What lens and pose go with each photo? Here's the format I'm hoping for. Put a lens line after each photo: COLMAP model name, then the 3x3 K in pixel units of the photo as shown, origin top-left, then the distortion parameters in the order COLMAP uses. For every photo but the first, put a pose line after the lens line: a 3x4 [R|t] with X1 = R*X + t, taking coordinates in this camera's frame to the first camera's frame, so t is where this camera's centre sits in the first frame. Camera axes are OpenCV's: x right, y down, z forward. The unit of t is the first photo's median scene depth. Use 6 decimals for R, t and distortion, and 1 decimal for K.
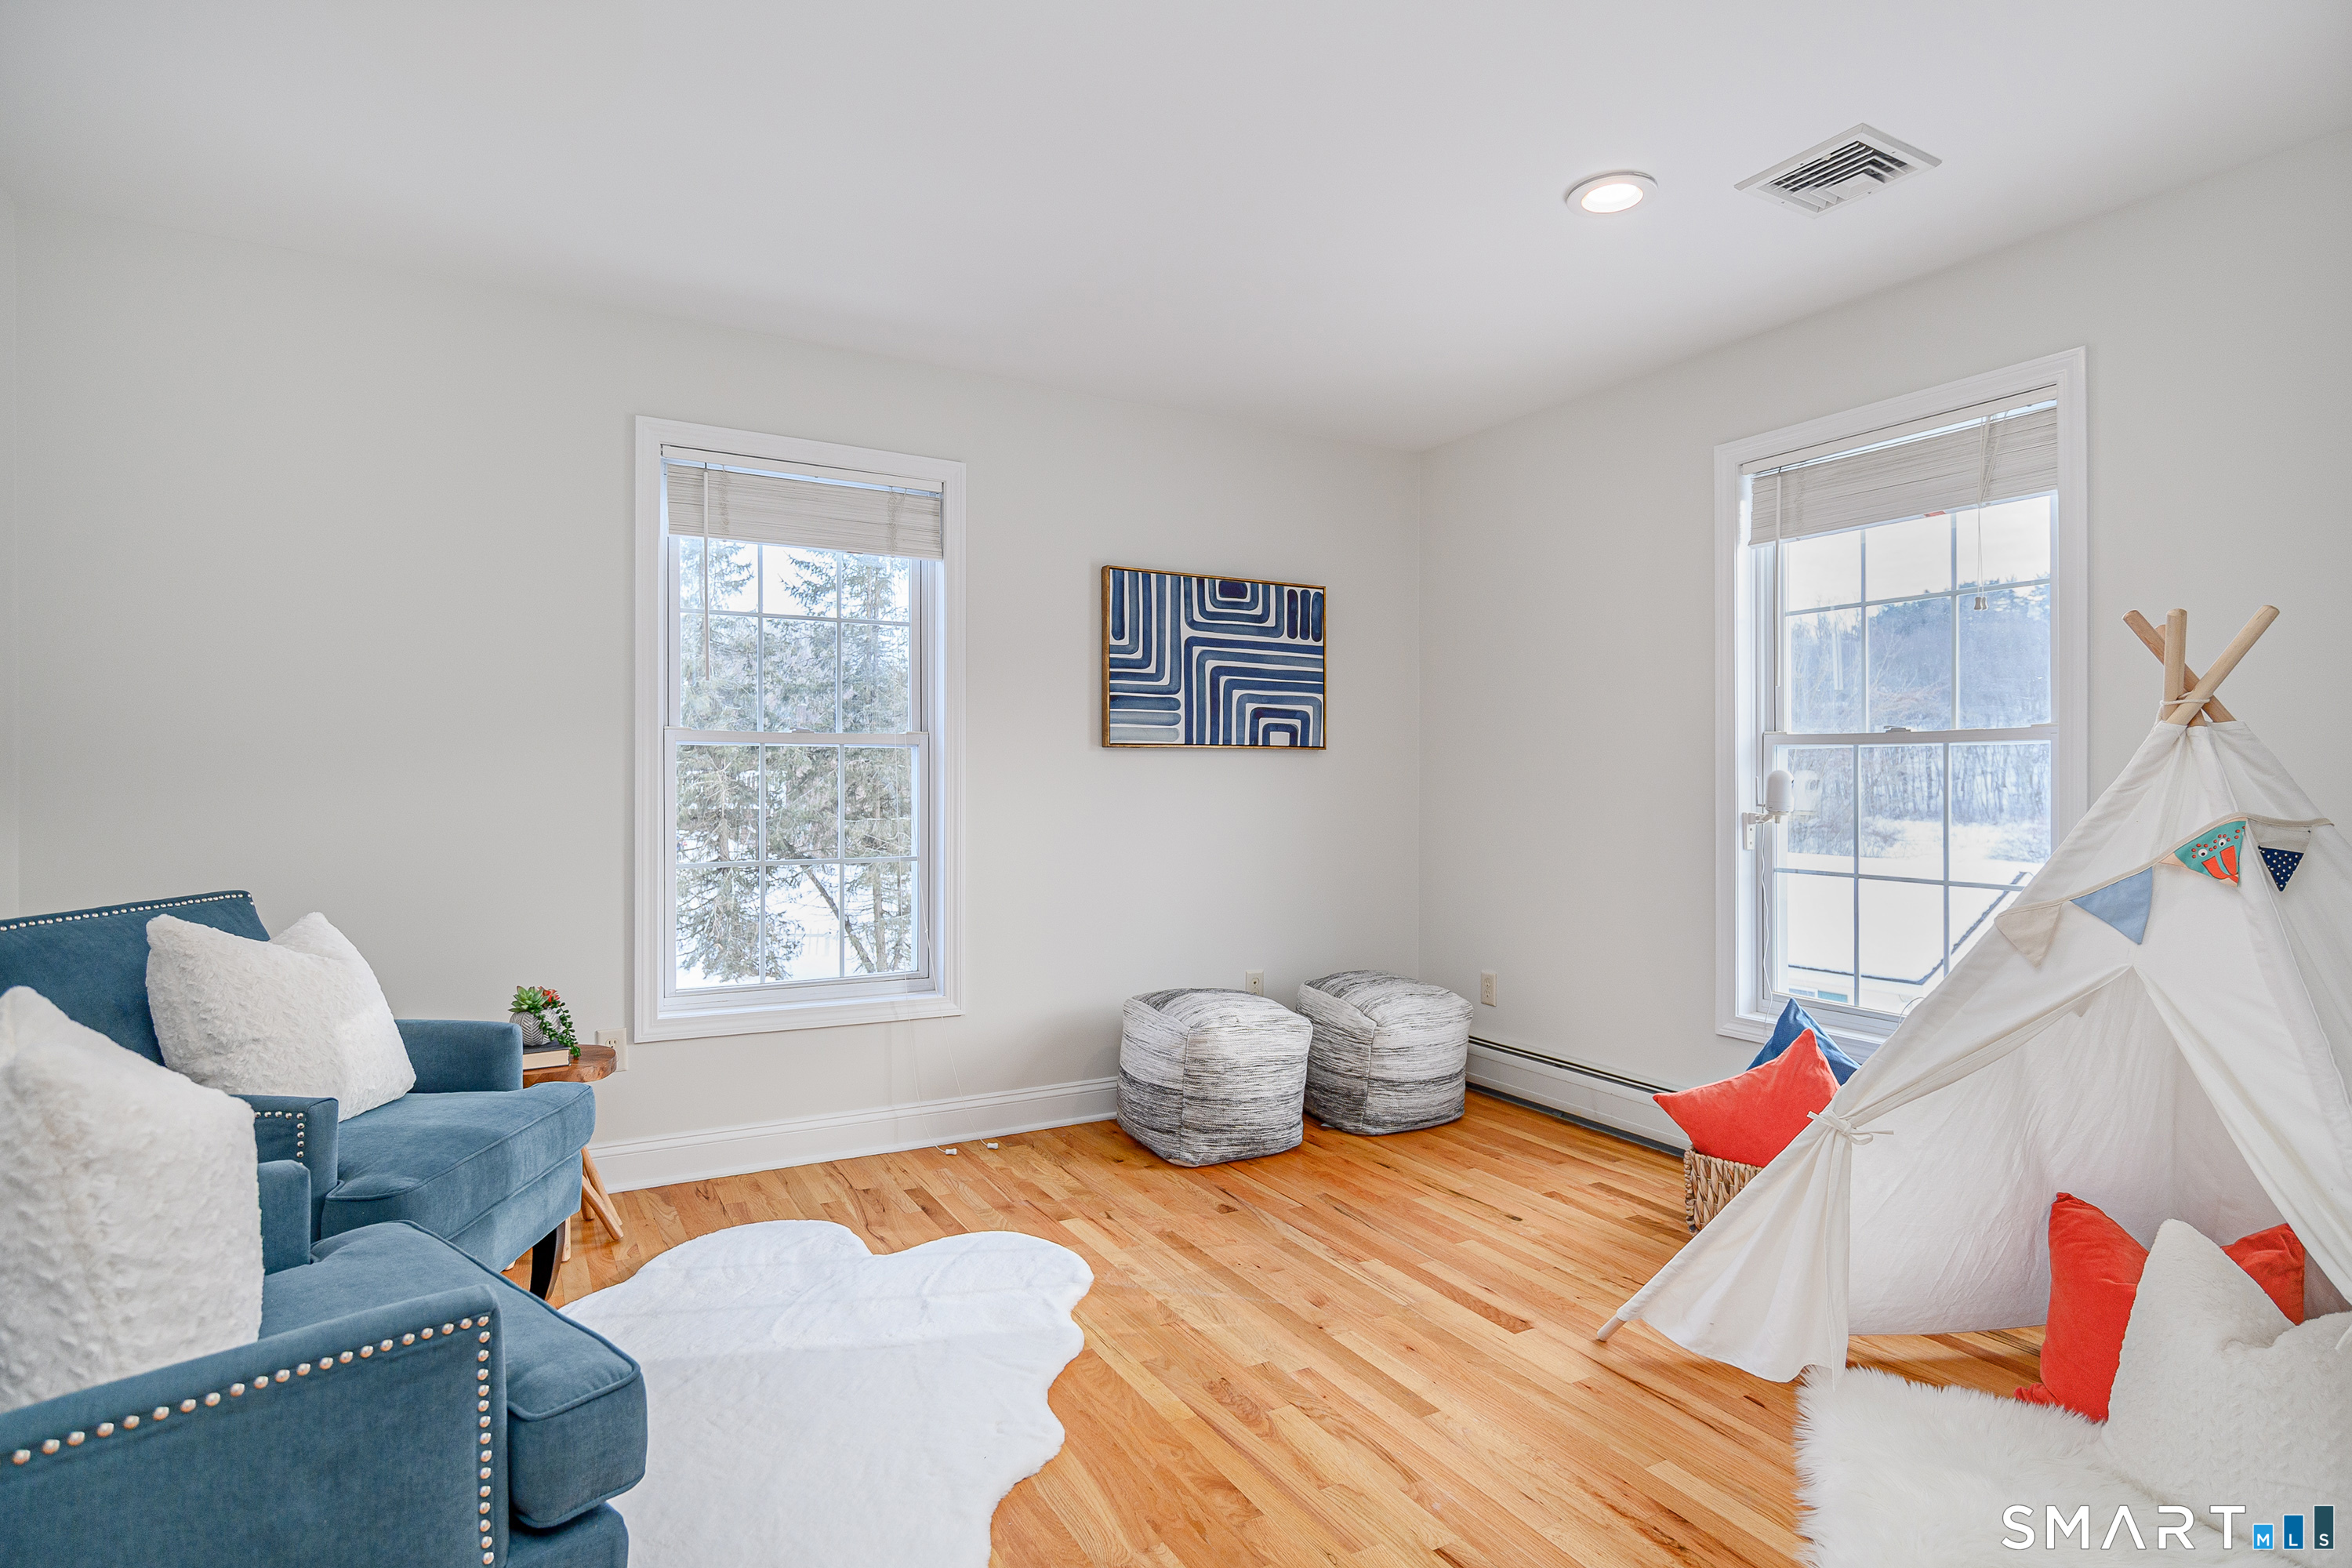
lens RADIAL K [[1229.3, 0, 1189.9], [0, 1229.3, 784.7], [0, 0, 1]] dist [-0.004377, 0.003414]
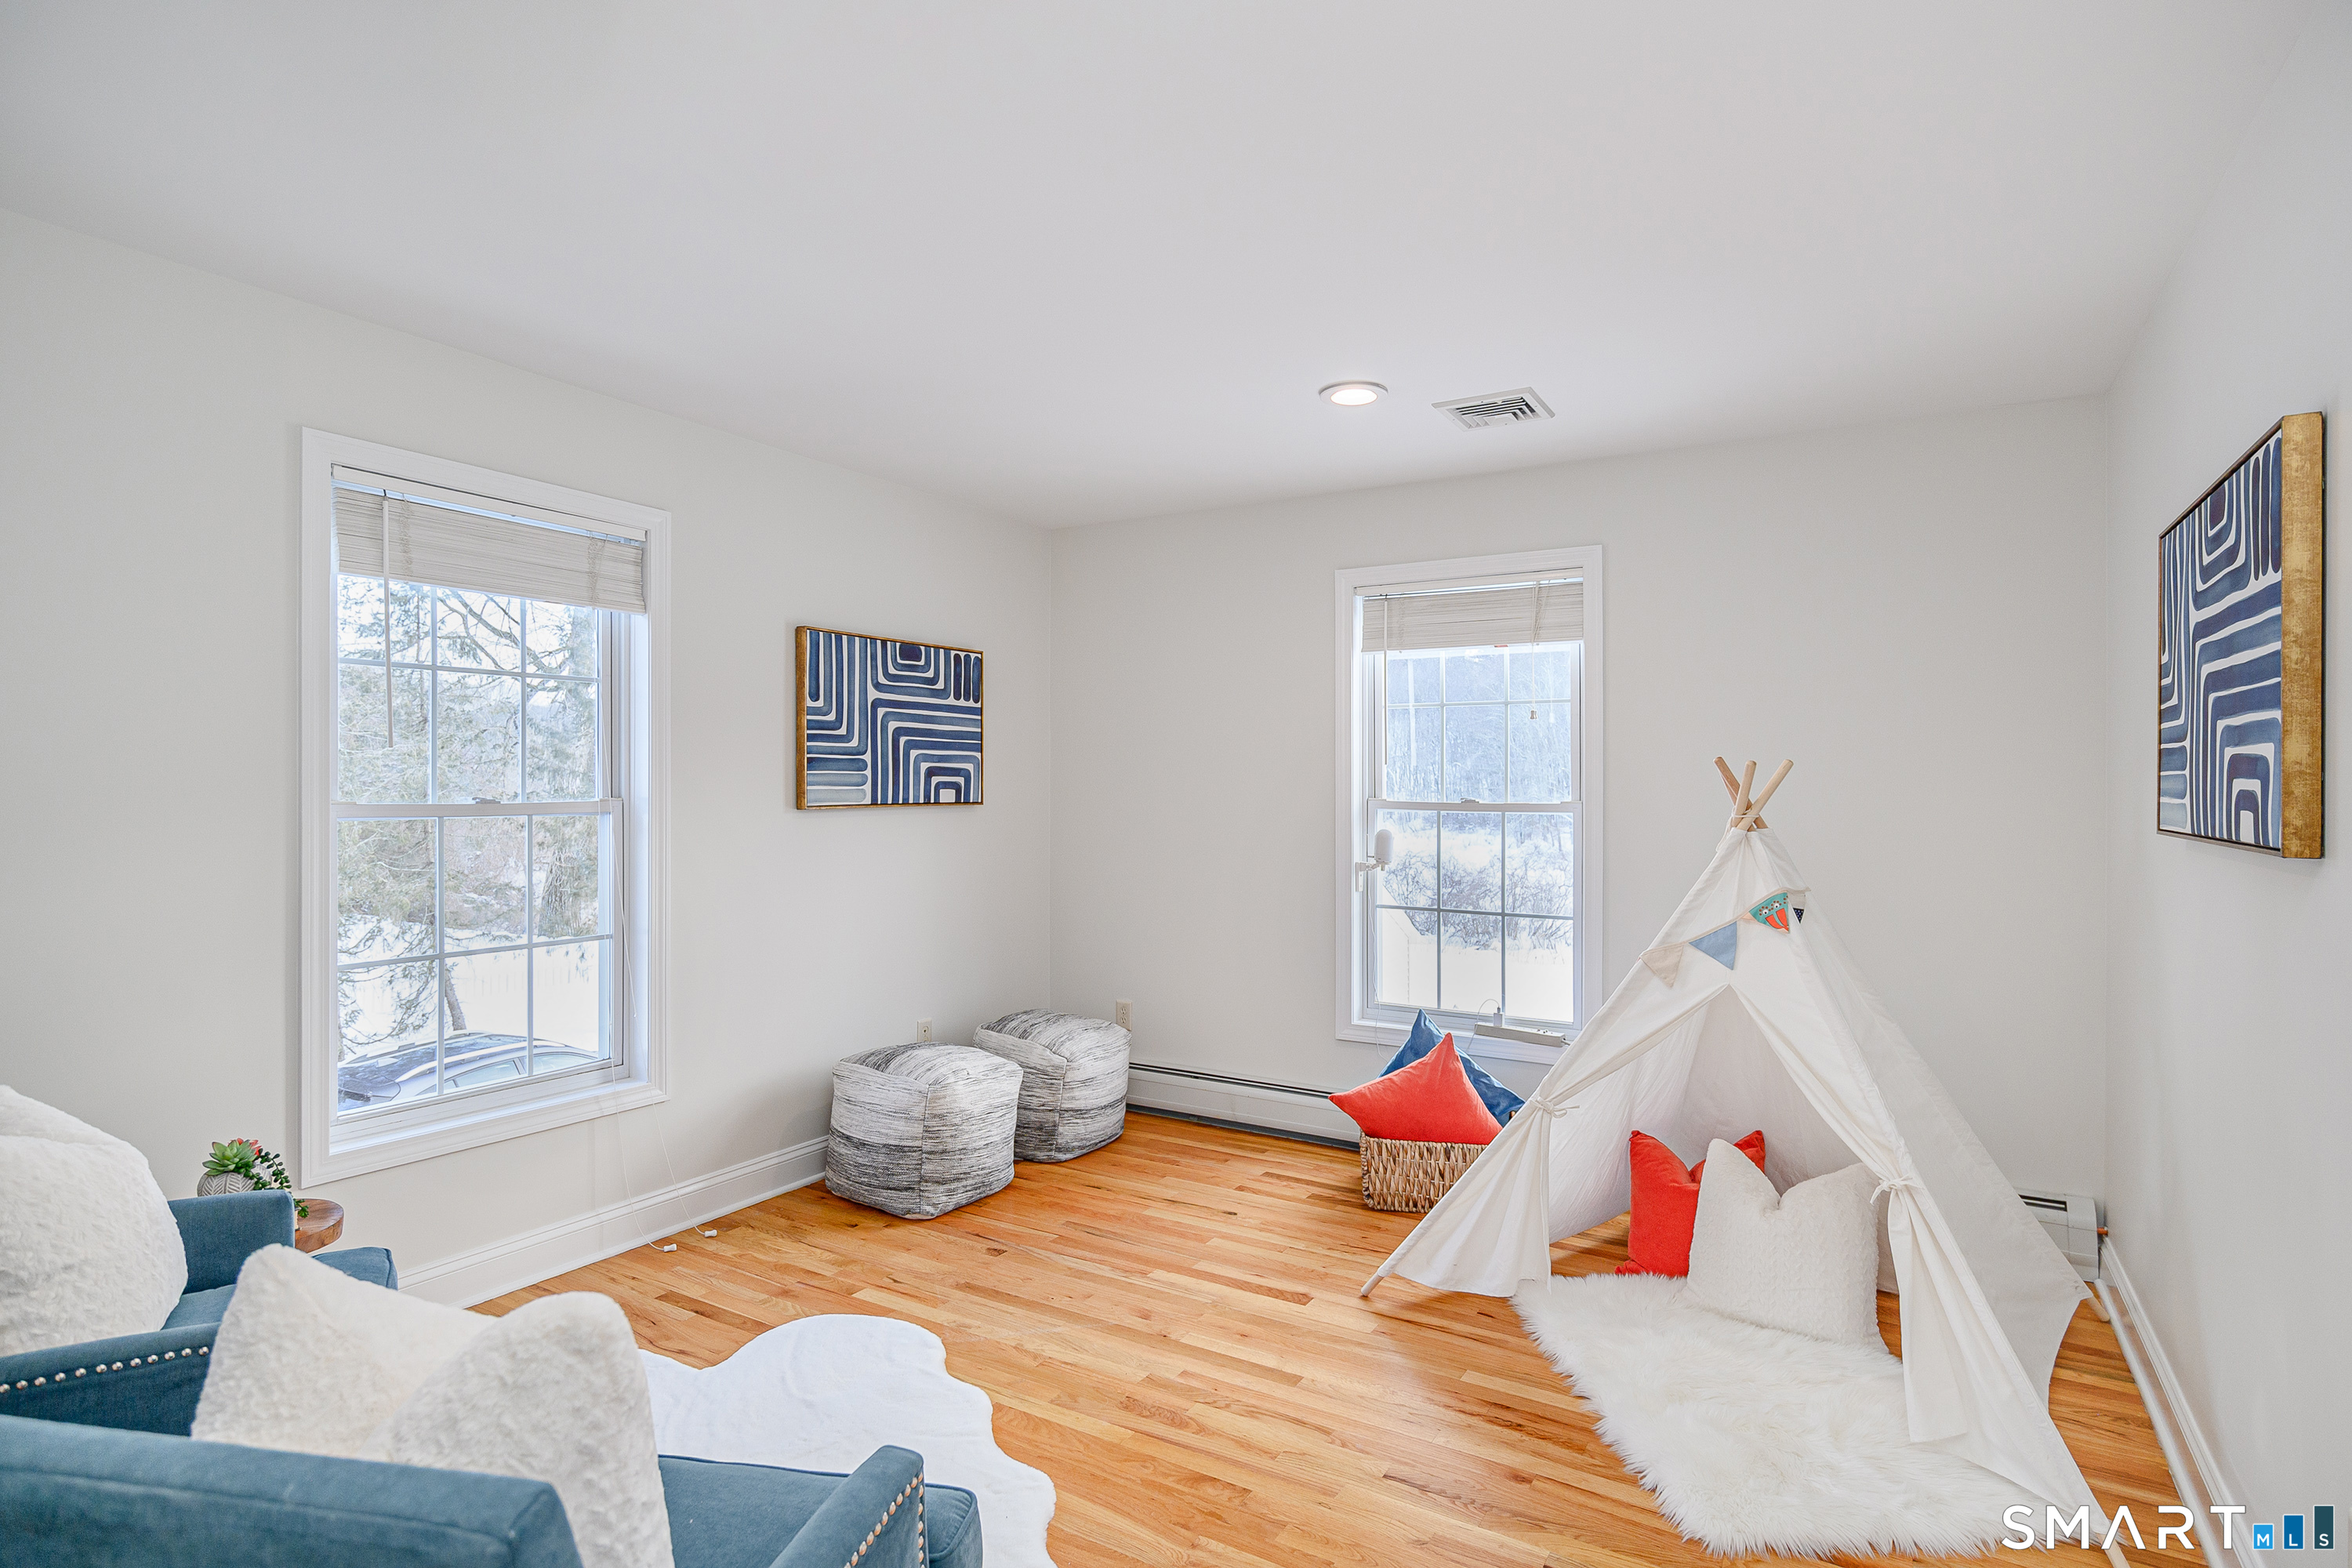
lens RADIAL K [[1229.3, 0, 1189.9], [0, 1229.3, 784.7], [0, 0, 1]] dist [-0.004377, 0.003414]
pose [[0.864681, -0.000546, 0.502321, -0.330093], [-0.000253, 0.999999, 0.001522, -0.058504], [-0.502321, -0.001443, 0.864680, -0.011059]]
